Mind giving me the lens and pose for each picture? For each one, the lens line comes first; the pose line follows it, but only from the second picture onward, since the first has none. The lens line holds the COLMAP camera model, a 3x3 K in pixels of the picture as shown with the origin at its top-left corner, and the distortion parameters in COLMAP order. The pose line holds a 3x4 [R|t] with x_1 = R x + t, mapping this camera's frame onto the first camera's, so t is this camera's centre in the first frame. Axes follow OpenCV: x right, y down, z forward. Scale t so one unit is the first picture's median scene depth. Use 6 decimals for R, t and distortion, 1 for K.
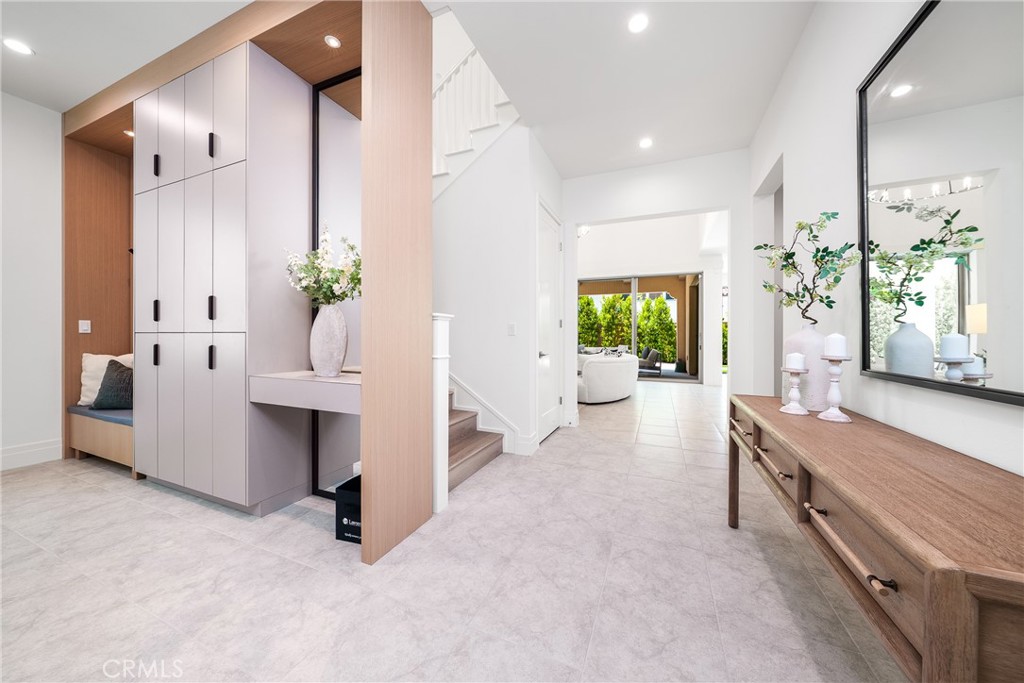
lens RADIAL K [[344.5, 0, 514.2], [0, 344.5, 337.4], [0, 0, 1]] dist [-0.001600, 0.000379]
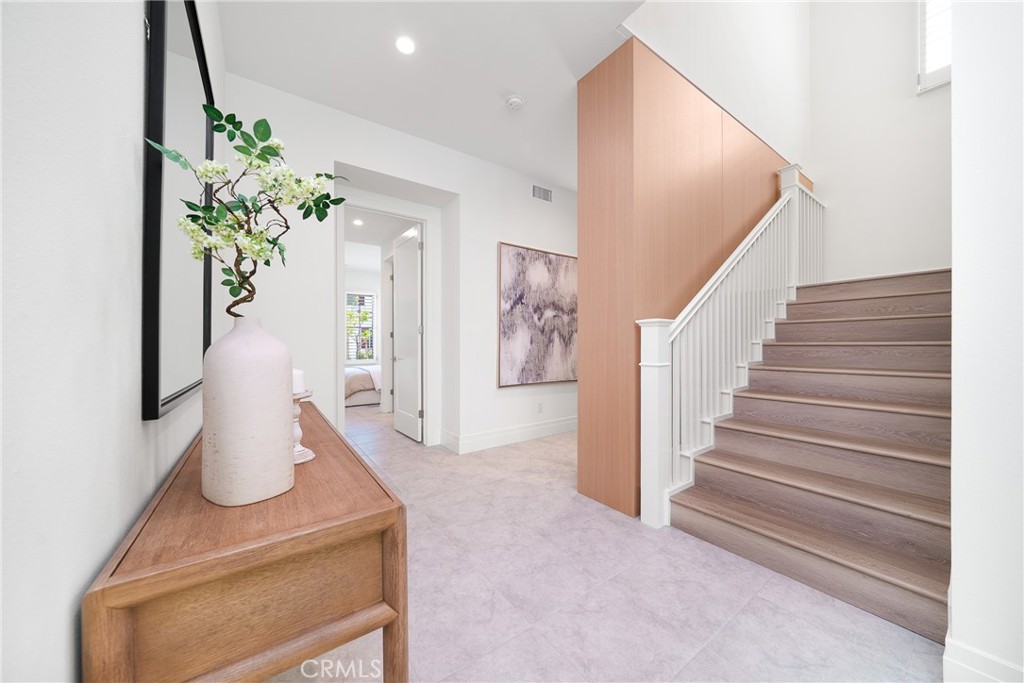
lens RADIAL K [[344.5, 0, 510.4], [0, 344.5, 344.3], [0, 0, 1]] dist [-0.001600, 0.000379]
pose [[-0.519094, -0.002620, -0.854713, 1.051157], [-0.000042, 0.999995, -0.003040, 0.004589], [0.854717, -0.001542, -0.519092, 1.531667]]
